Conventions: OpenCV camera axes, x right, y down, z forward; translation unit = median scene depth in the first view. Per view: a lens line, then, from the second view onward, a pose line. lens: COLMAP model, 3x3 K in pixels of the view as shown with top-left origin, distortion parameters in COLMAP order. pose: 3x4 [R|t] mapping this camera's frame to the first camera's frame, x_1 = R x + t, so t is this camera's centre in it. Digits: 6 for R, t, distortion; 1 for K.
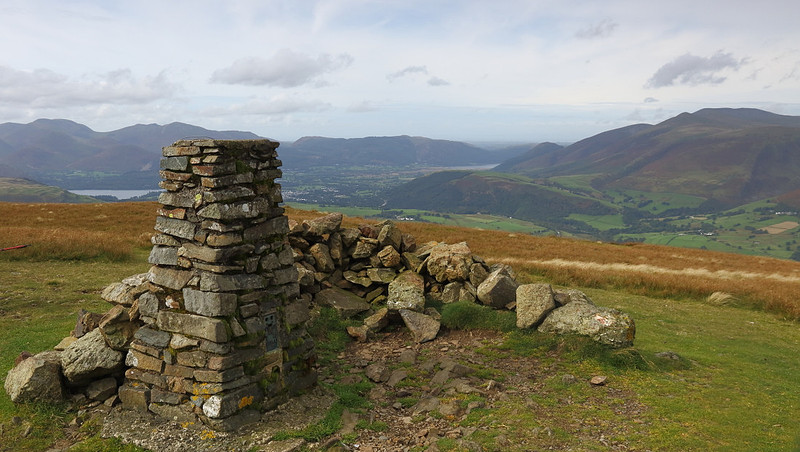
lens RADIAL K [[863.2, 0, 400.3], [0, 863.2, 226.4], [0, 0, 1]] dist [0.020178, 0.000000]
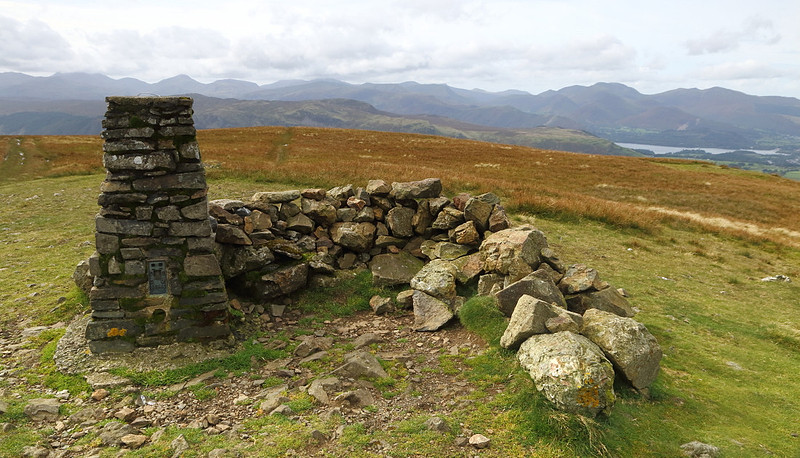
lens RADIAL K [[696.5, 0, 400.1], [0, 696.5, 228.0], [0, 0, 1]] dist [-0.018945, 0.002744]
pose [[0.673047, 0.162309, -0.721570, 0.676445], [-0.102997, 0.986685, 0.125873, -0.080017], [0.732393, -0.010399, 0.680803, 0.635933]]
